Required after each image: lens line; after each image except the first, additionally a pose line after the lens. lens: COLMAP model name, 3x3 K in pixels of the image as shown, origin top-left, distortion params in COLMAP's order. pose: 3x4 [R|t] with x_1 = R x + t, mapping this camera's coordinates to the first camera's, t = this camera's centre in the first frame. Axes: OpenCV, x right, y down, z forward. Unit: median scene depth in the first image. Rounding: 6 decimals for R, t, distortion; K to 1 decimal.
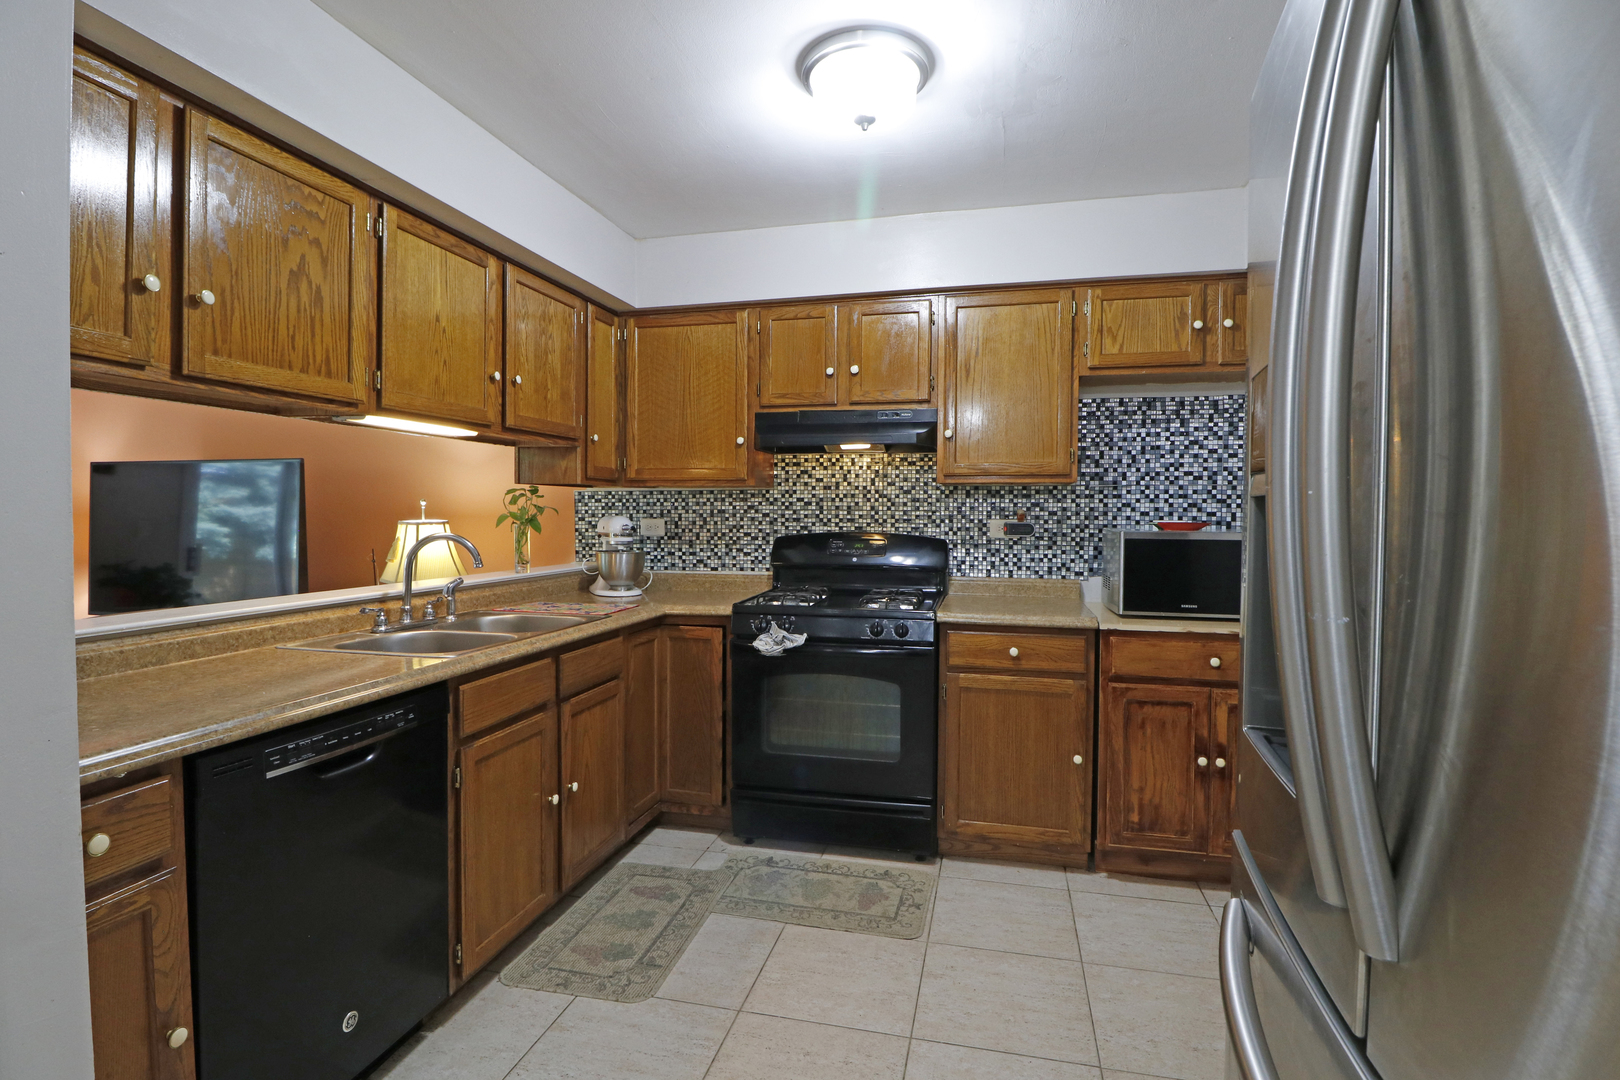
lens RADIAL K [[766.3, 0, 813.3], [0, 766.3, 530.5], [0, 0, 1]] dist [0.000601, -0.016712]
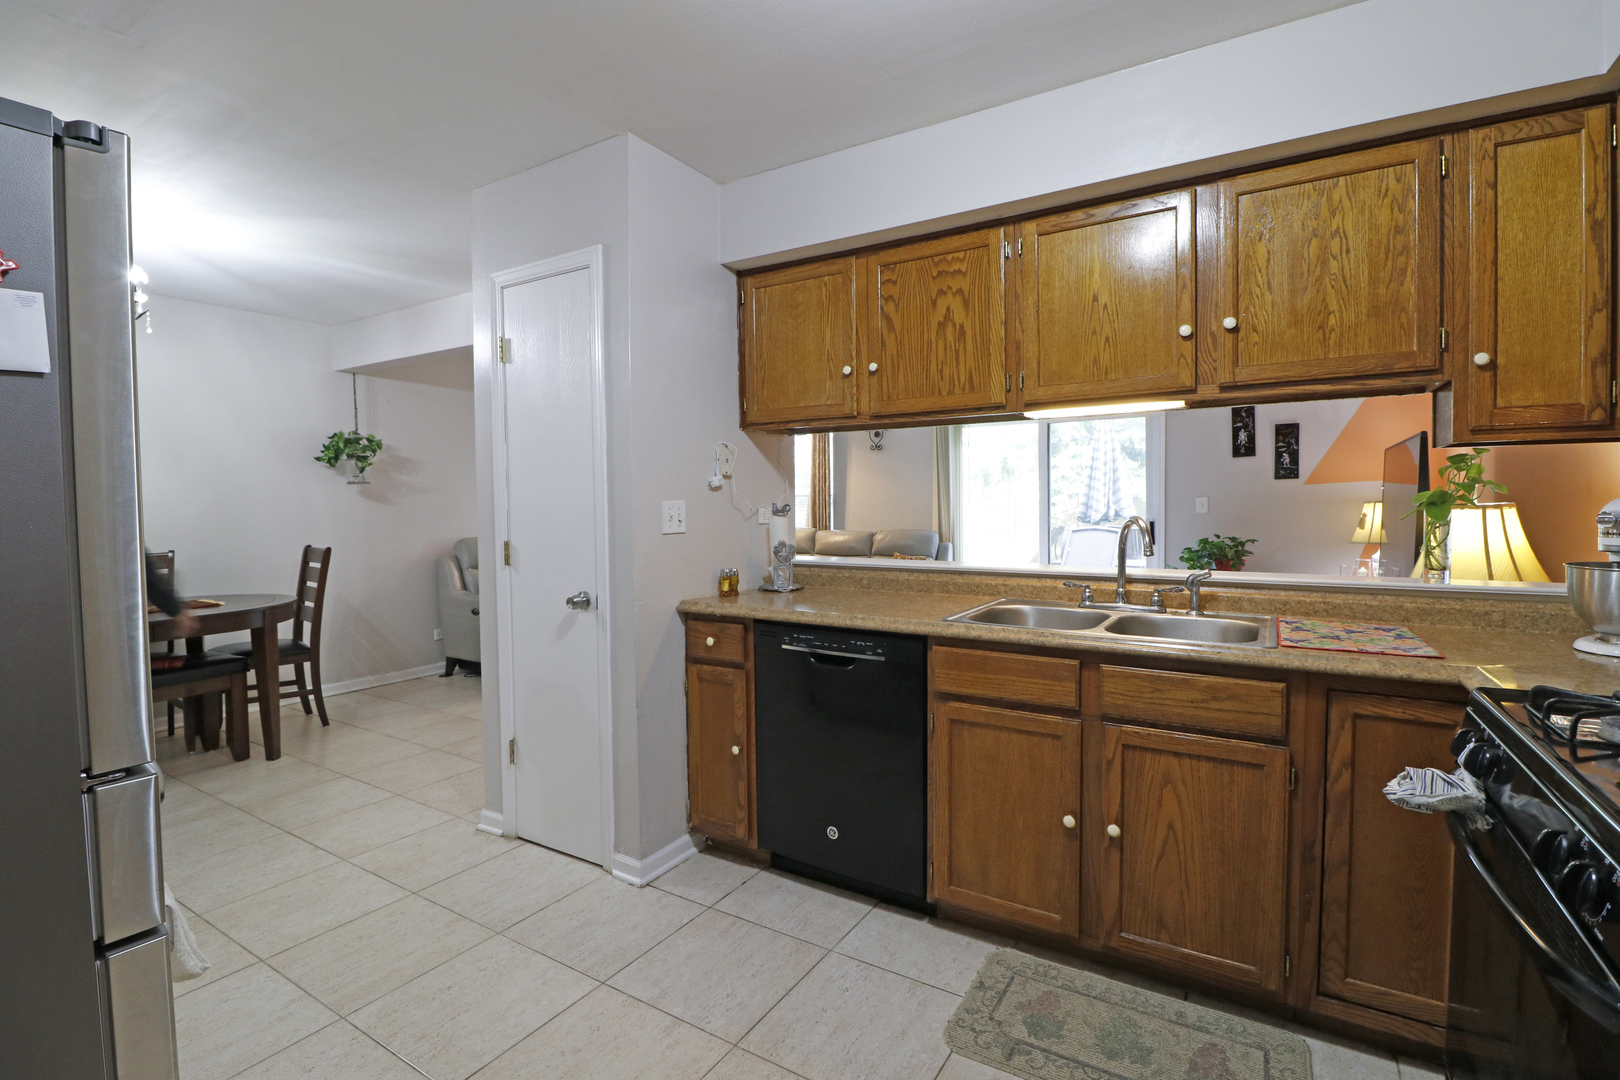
lens RADIAL K [[743.4, 0, 809.7], [0, 743.4, 529.5], [0, 0, 1]] dist [0.000607, -0.013760]
pose [[-0.311174, 0.033979, -0.949745, 0.429158], [-0.012572, 0.999126, 0.039865, -0.010271], [0.950270, 0.024345, -0.310475, 0.755650]]
